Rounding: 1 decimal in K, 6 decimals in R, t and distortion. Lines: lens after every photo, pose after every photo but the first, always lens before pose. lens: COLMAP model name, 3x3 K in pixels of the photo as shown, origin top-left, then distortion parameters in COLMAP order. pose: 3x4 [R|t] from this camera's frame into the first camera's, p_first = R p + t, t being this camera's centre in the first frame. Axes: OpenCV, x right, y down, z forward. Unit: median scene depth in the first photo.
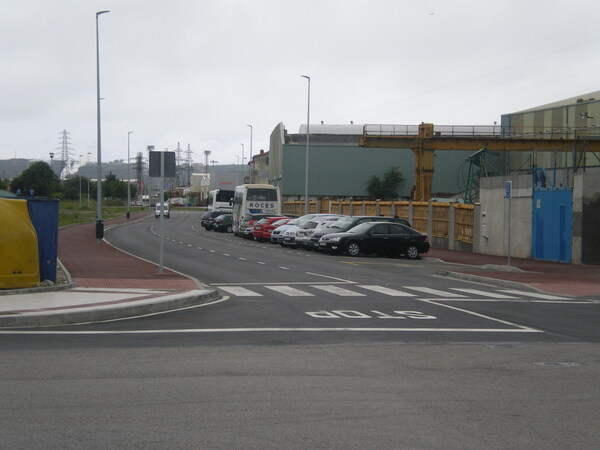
lens RADIAL K [[1744.7, 0, 300.0], [0, 1744.7, 225.0], [0, 0, 1]] dist [1.356247, 0.166427]
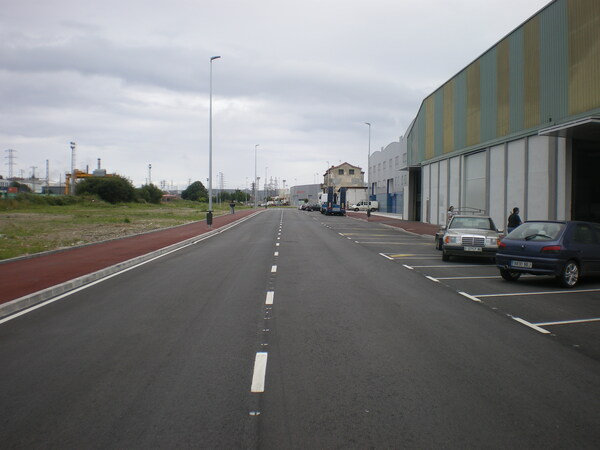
lens RADIAL K [[670.0, 0, 300.0], [0, 670.0, 225.0], [0, 0, 1]] dist [-0.083046, -0.019867]
pose [[0.999711, 0.000458, -0.024018, -0.155979], [-0.000027, 0.999839, 0.017970, -0.018573], [0.024022, -0.017965, 0.999550, 1.961613]]
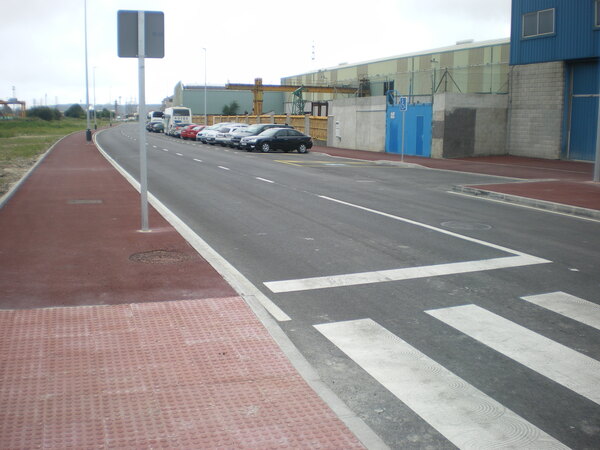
lens RADIAL K [[670.0, 0, 300.0], [0, 670.0, 225.0], [0, 0, 1]] dist [-0.083046, -0.019867]
pose [[0.984565, -0.032653, 0.171948, -0.035274], [0.007330, 0.989273, 0.145892, -0.002928], [-0.174867, -0.142380, 0.974243, 0.412504]]
